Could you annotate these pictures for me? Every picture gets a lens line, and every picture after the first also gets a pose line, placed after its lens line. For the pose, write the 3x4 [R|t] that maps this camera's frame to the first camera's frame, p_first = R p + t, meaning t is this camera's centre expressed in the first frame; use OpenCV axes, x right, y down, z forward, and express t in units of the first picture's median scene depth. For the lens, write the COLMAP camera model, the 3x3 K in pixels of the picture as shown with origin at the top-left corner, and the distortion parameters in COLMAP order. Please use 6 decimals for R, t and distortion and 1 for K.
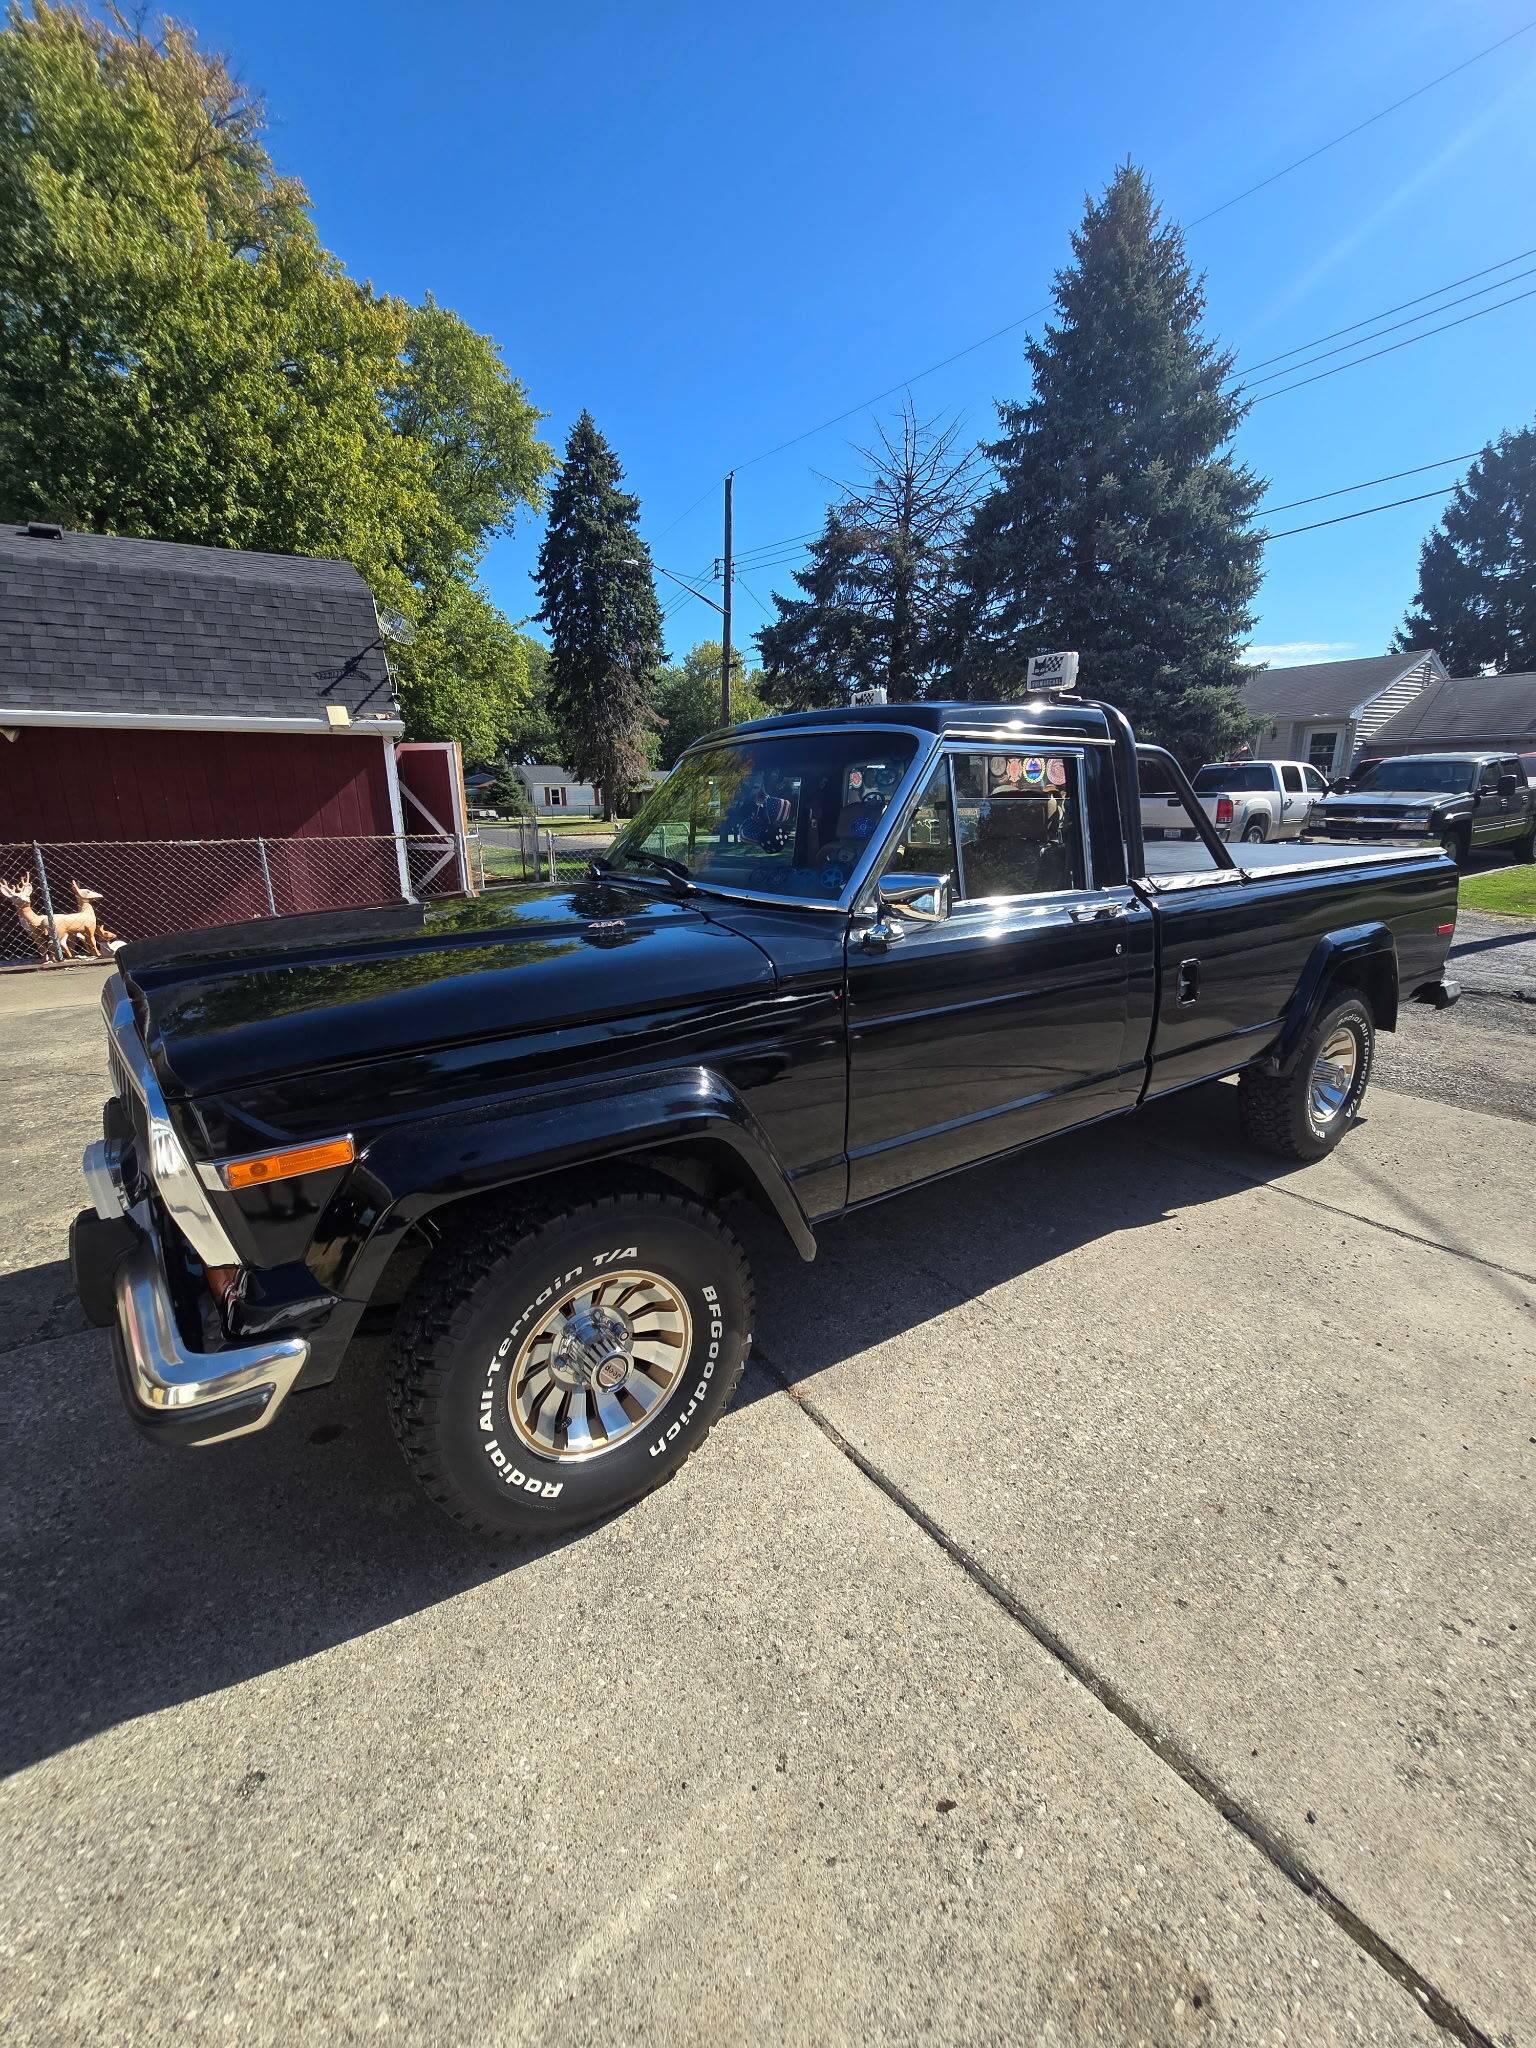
lens RADIAL K [[839.0, 0, 784.8], [0, 839.0, 1021.6], [0, 0, 1]] dist [-0.006785, 0.000791]
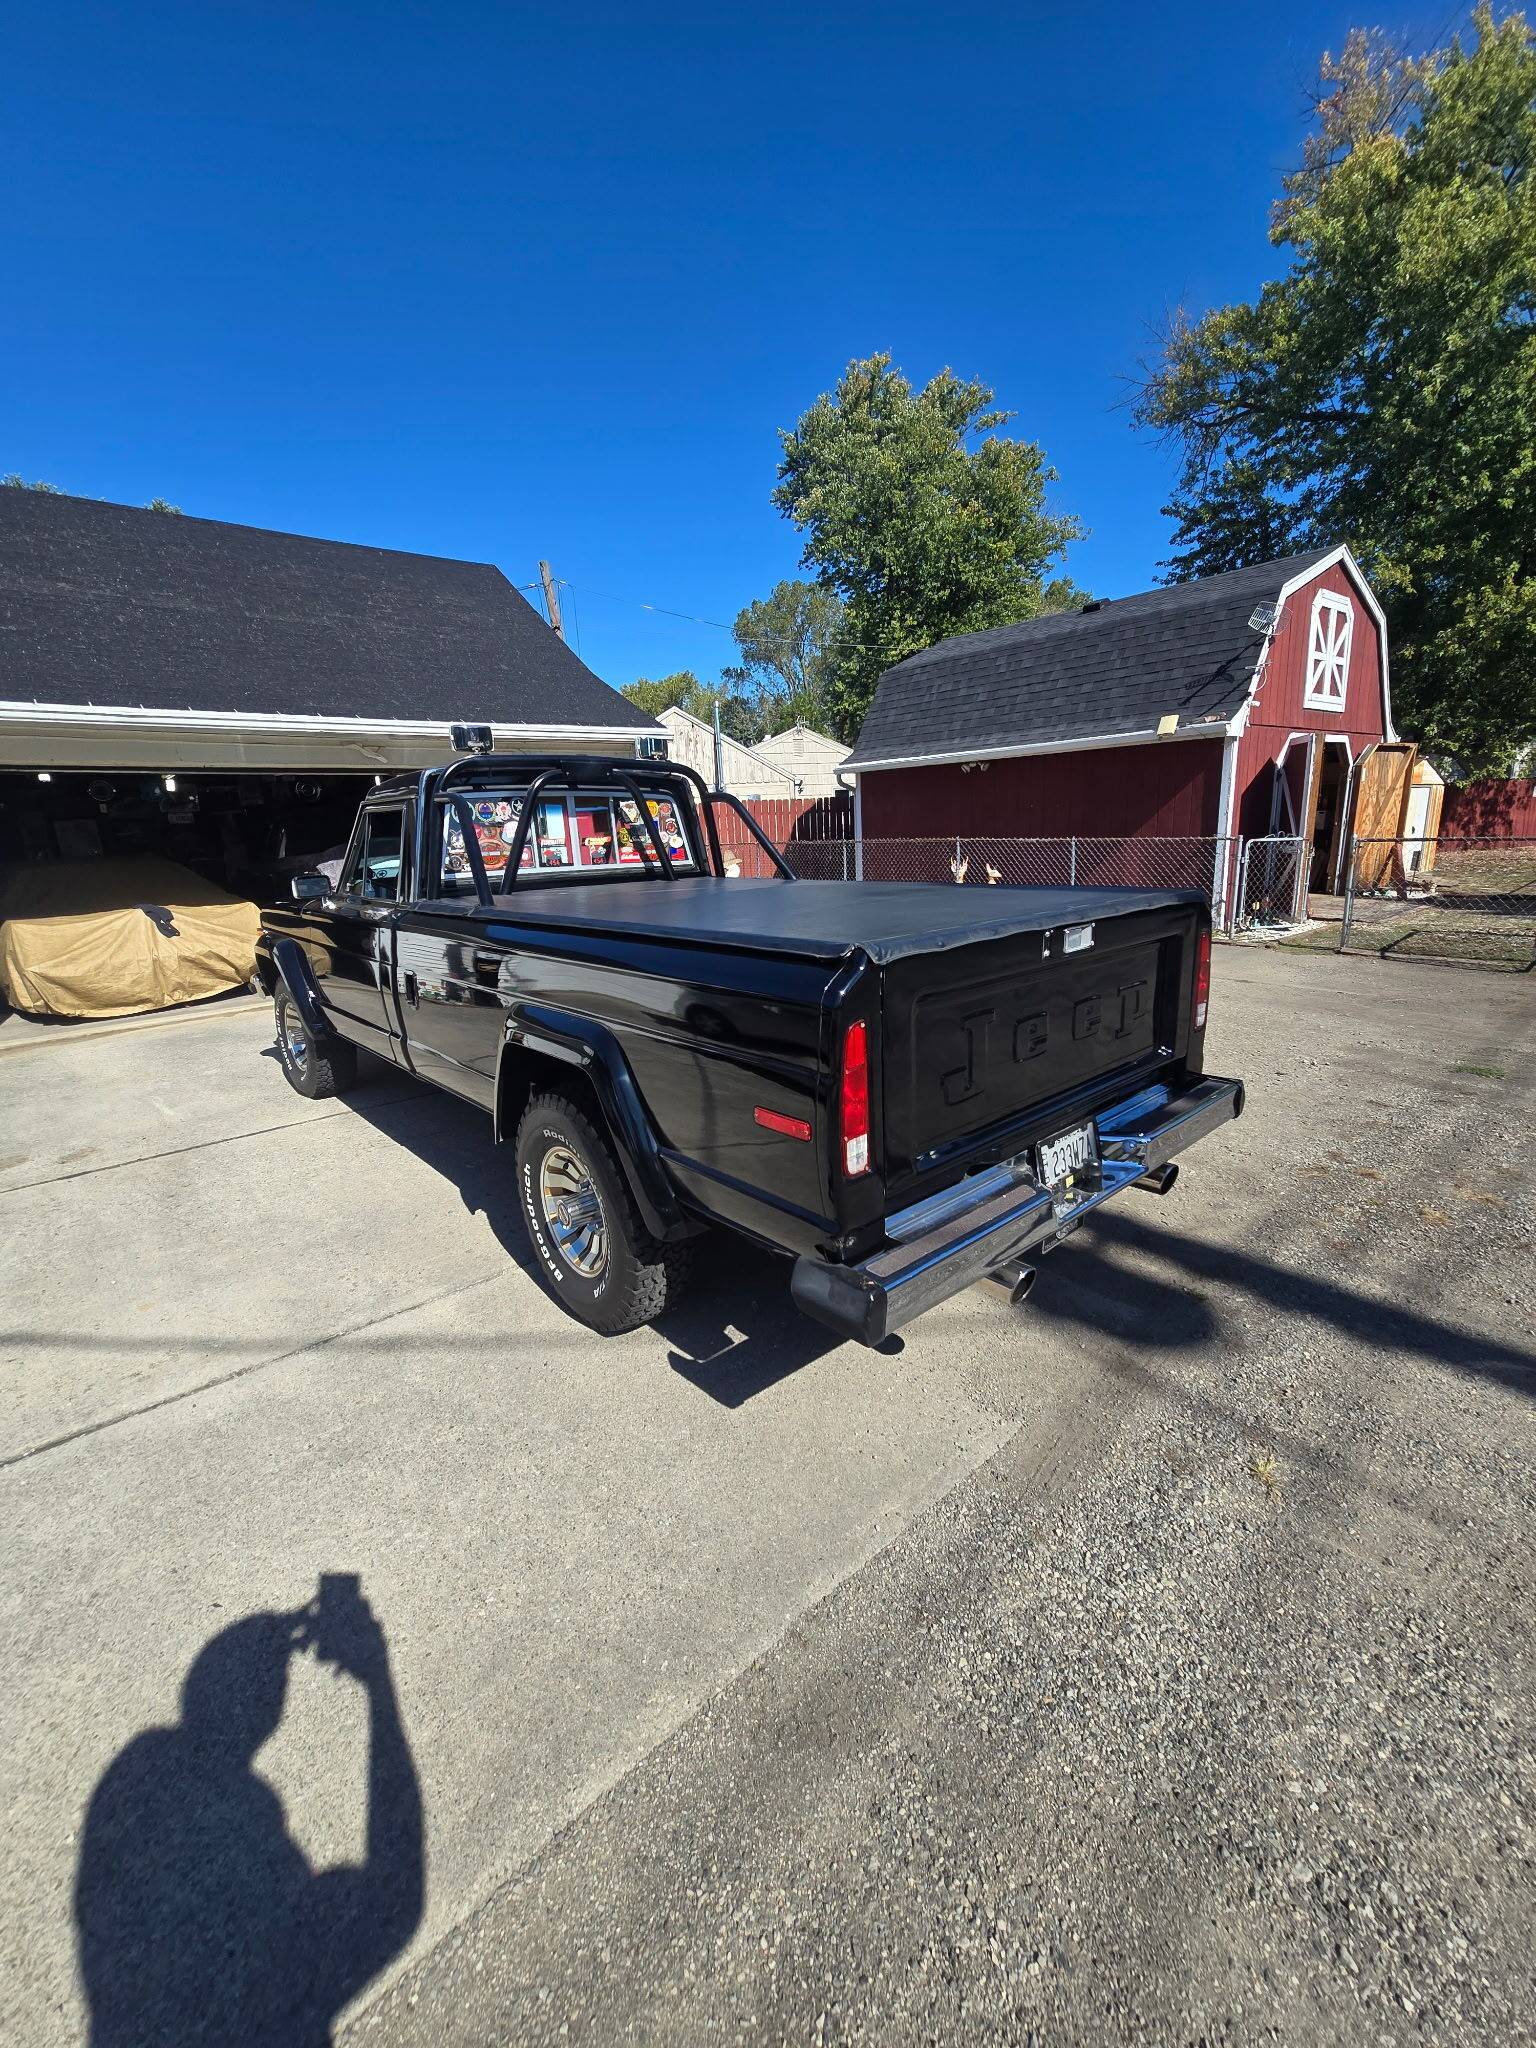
lens RADIAL K [[839.0, 0, 775.0], [0, 839.0, 1022.8], [0, 0, 1]] dist [-0.006785, 0.000791]
pose [[0.130521, 0.232882, -0.963707, 0.303175], [-0.216090, 0.955335, 0.201592, -0.062609], [0.967610, 0.181935, 0.175015, 0.228486]]
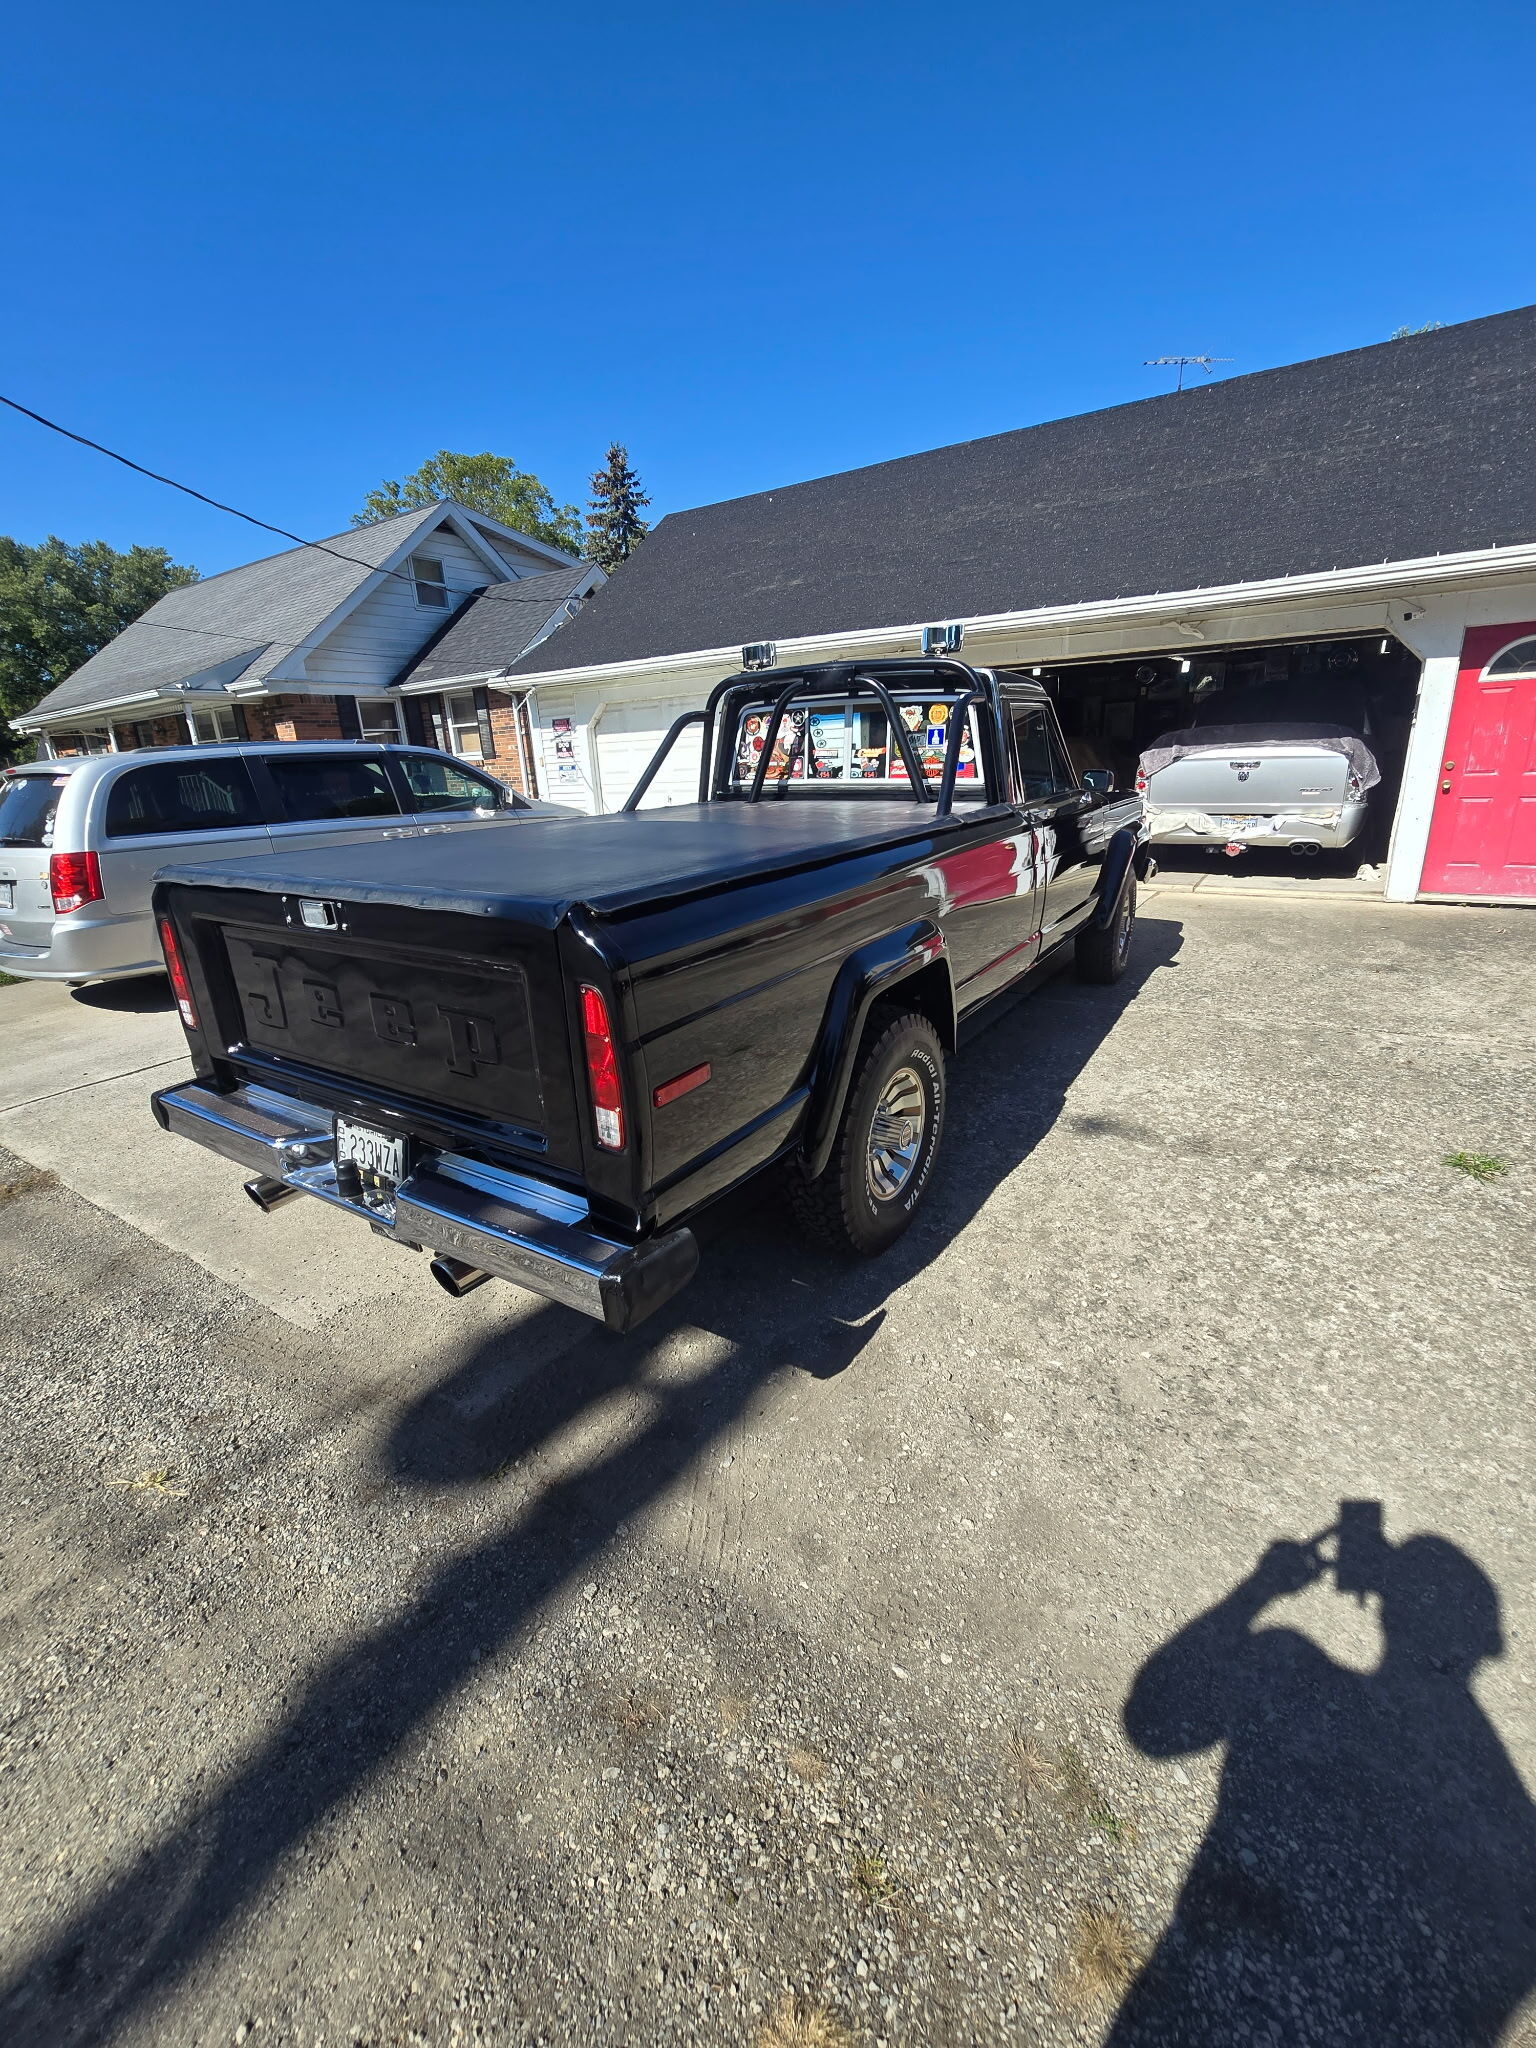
lens RADIAL K [[839.0, 0, 778.3], [0, 839.0, 1027.7], [0, 0, 1]] dist [-0.006785, 0.000791]
pose [[-0.918535, 0.173226, -0.355366, 0.158827], [-0.046844, 0.844869, 0.532918, -0.112591], [0.392554, 0.506151, -0.767927, 0.425040]]
